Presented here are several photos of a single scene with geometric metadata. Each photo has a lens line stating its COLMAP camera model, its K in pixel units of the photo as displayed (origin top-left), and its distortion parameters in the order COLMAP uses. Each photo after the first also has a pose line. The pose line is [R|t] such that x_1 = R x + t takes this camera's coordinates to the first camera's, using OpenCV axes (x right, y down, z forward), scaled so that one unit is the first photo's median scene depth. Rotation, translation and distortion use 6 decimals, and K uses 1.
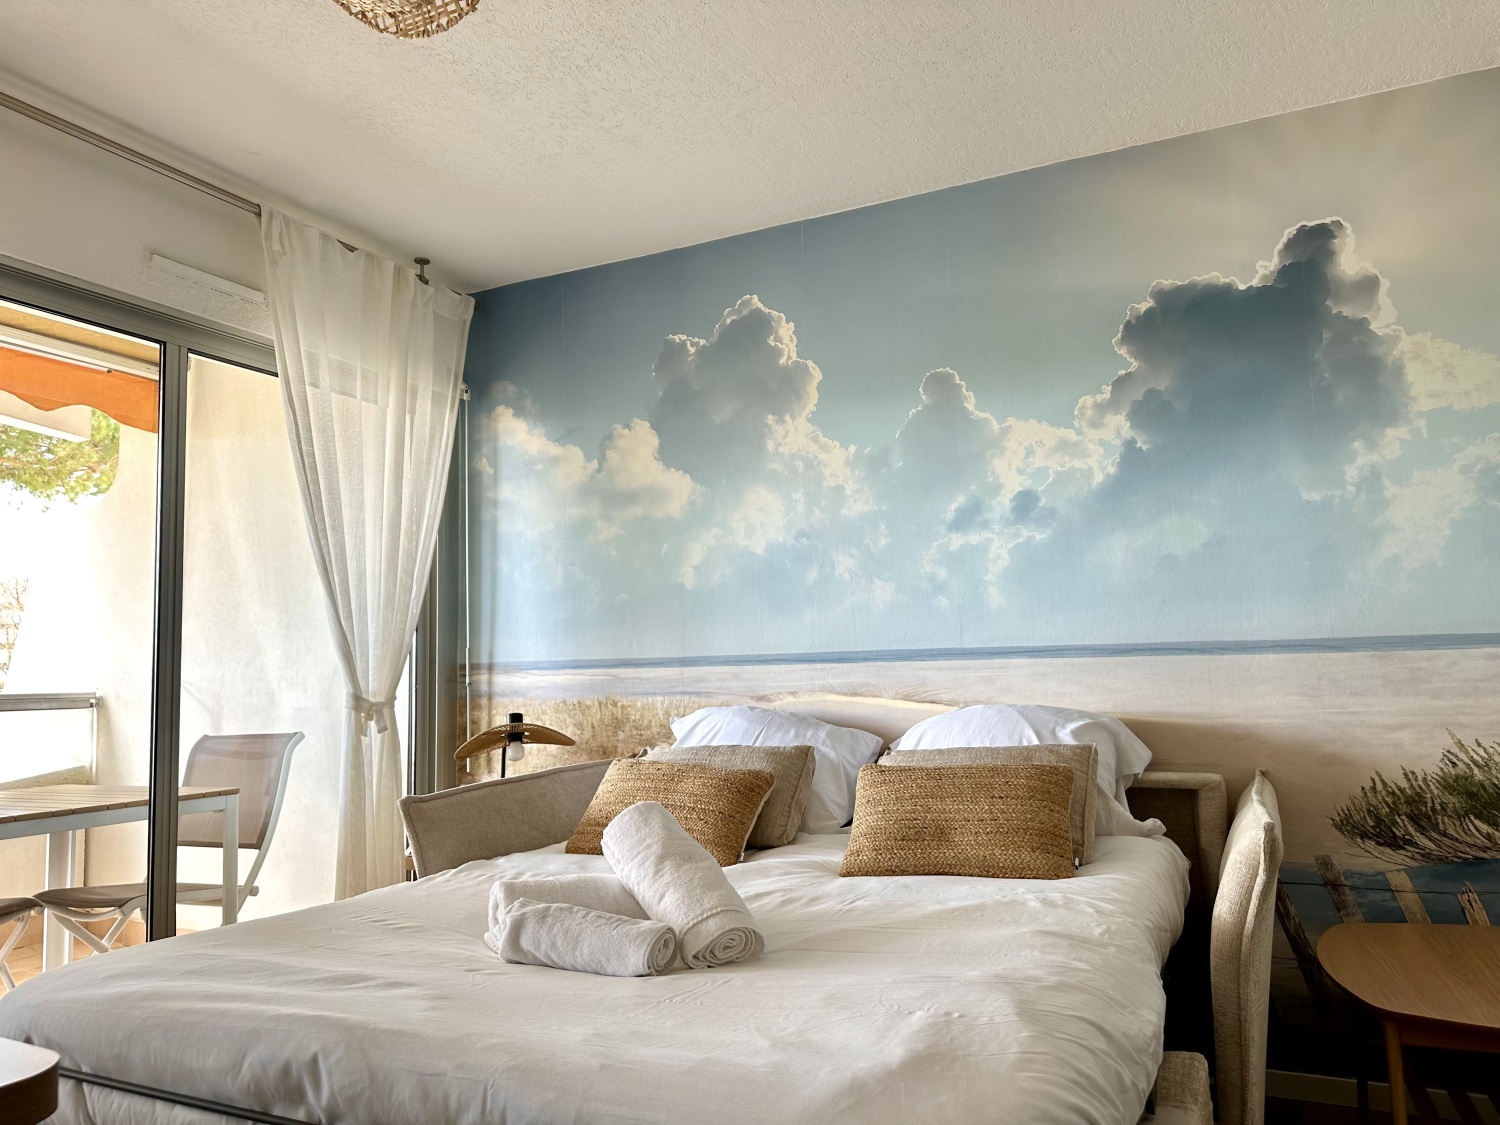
lens RADIAL K [[1041.5, 0, 751.1], [0, 1041.5, 577.4], [0, 0, 1]] dist [0.079547, -0.098755]
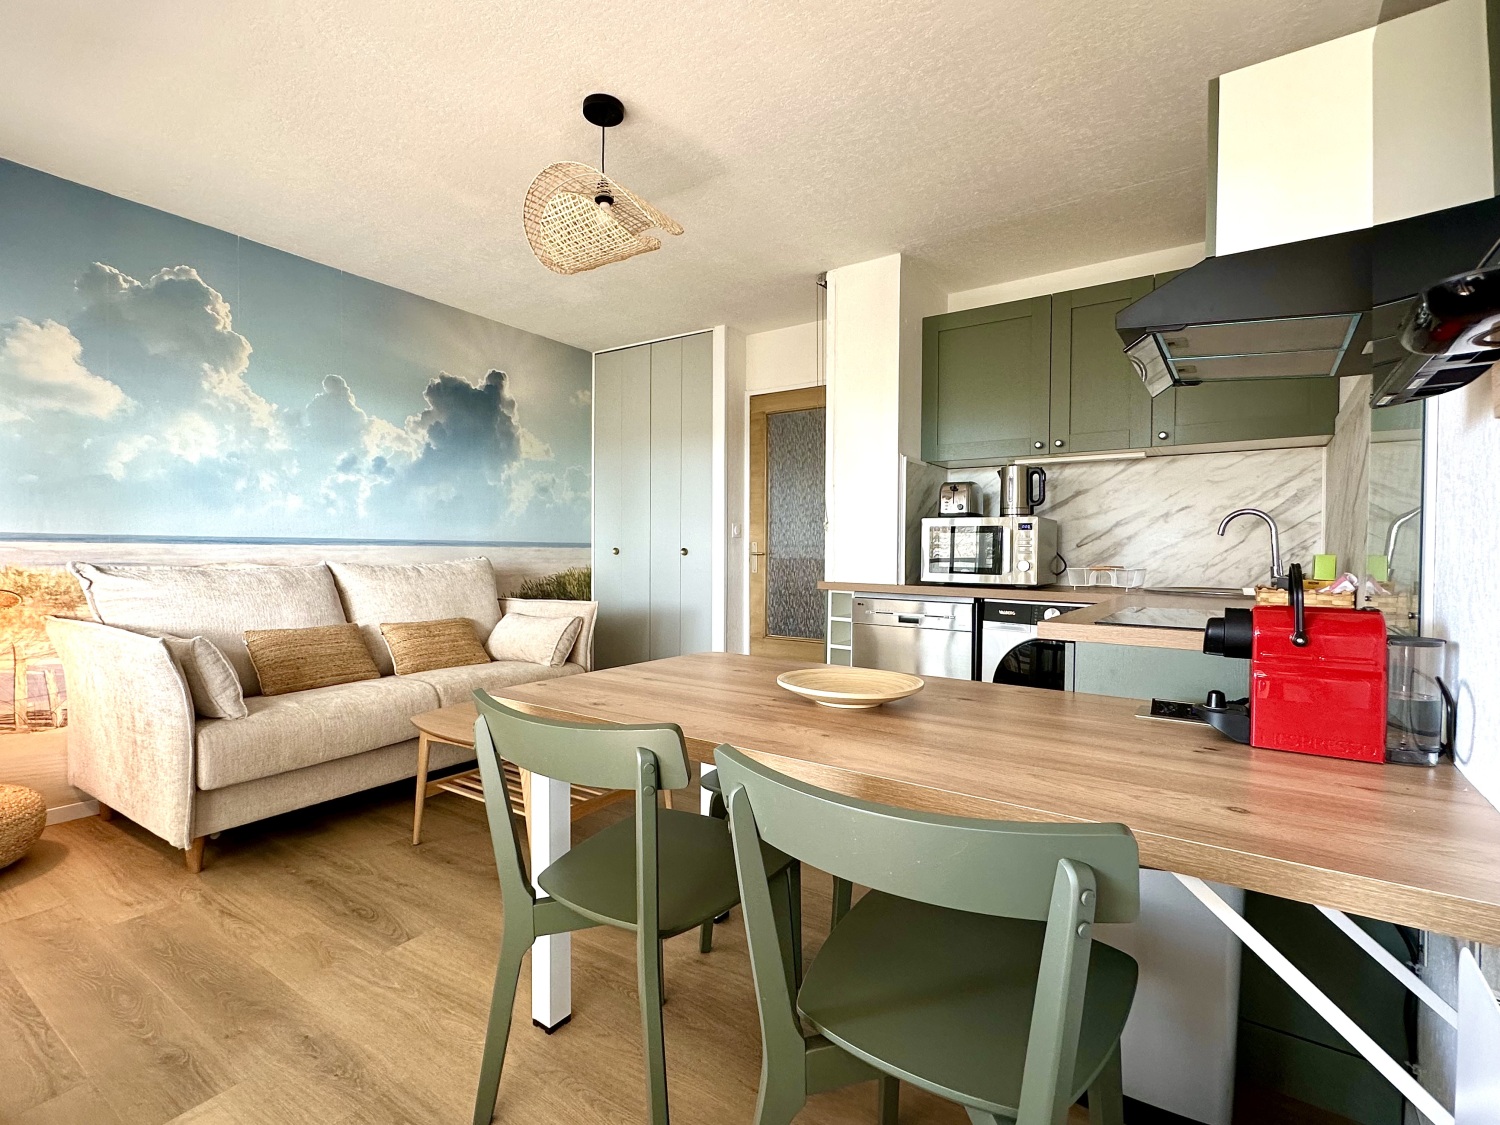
lens RADIAL K [[696.1, 0, 747.4], [0, 696.1, 567.9], [0, 0, 1]] dist [-0.007715, 0.002072]
pose [[0.121371, -0.000585, 0.992607, -0.885782], [-0.099178, 0.994988, 0.012714, 0.034295], [-0.987640, -0.099988, 0.120704, 0.168783]]
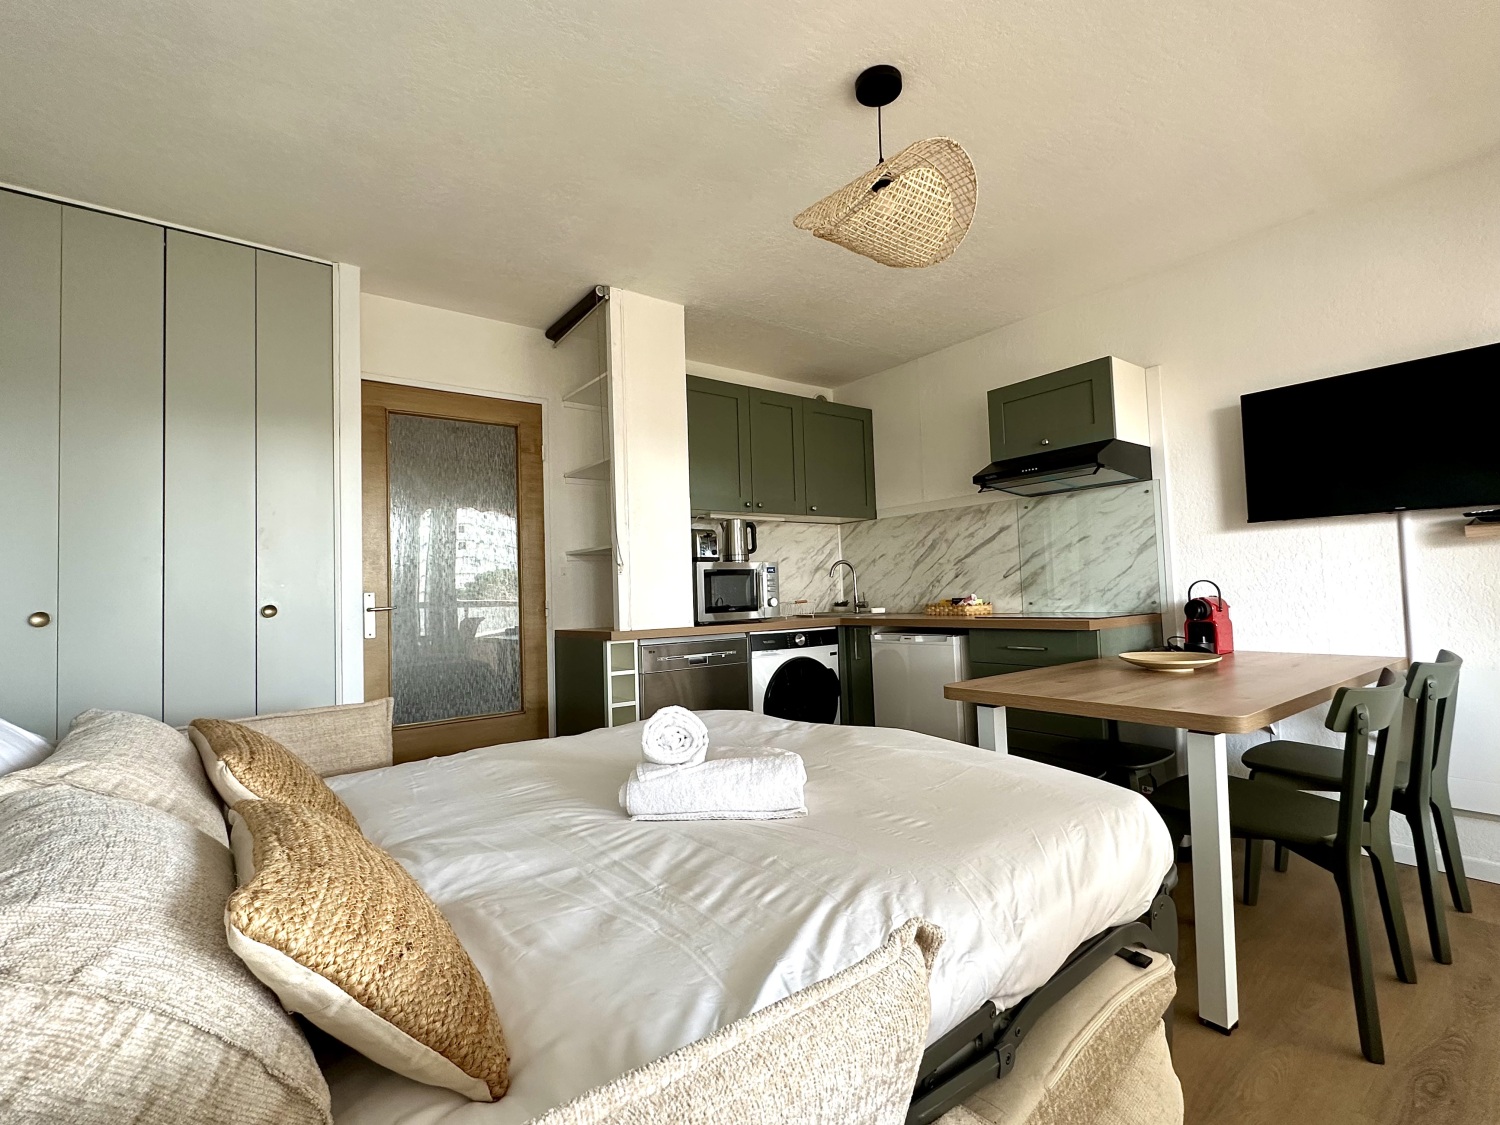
lens RADIAL K [[696.1, 0, 743.1], [0, 696.1, 571.5], [0, 0, 1]] dist [-0.007715, 0.002072]
pose [[-0.904243, 0.066595, 0.421793, -0.289228], [0.016593, 0.992498, -0.121130, 0.101310], [-0.426696, -0.102532, -0.898564, 1.068339]]
